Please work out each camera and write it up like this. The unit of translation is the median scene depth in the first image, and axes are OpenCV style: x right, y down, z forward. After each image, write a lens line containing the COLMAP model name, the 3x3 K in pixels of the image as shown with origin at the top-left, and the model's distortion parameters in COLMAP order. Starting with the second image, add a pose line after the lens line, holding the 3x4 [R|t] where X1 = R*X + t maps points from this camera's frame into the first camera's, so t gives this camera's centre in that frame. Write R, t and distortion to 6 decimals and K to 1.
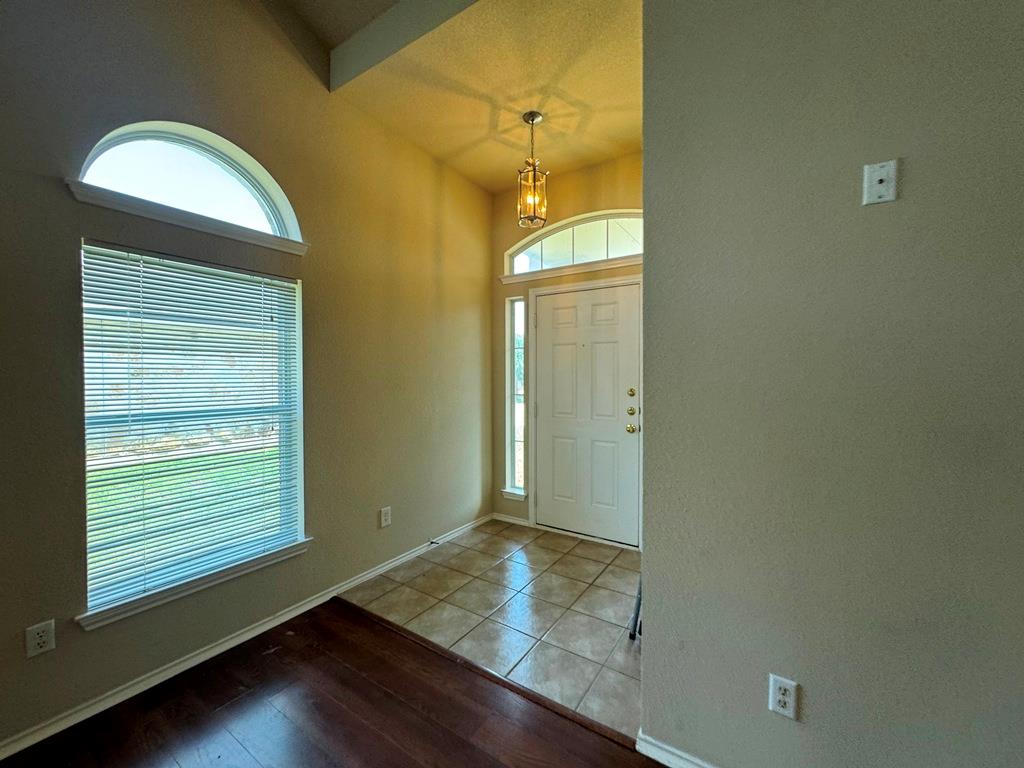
lens RADIAL K [[412.7, 0, 511.3], [0, 412.7, 382.5], [0, 0, 1]] dist [-0.000494, 0.000176]
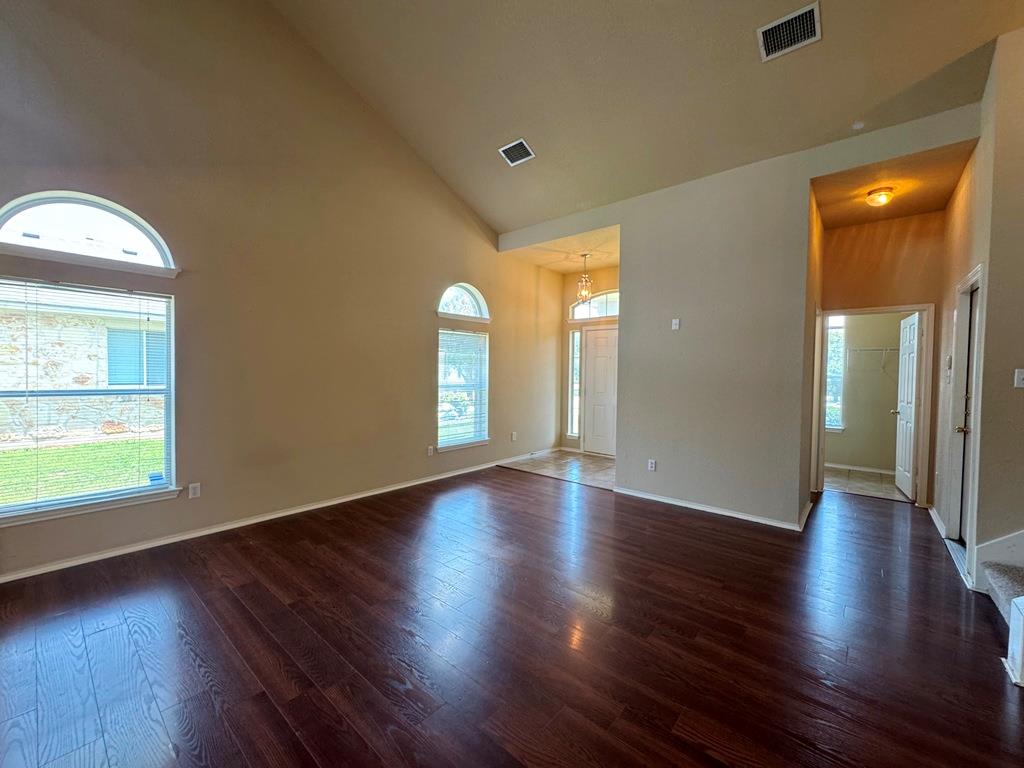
lens RADIAL K [[412.7, 0, 510.5], [0, 412.7, 385.8], [0, 0, 1]] dist [-0.000494, 0.000176]
pose [[0.991403, 0.016472, -0.129802, -0.036307], [-0.013592, 0.999642, 0.023042, 0.004099], [0.130135, -0.021080, 0.991272, -0.981933]]
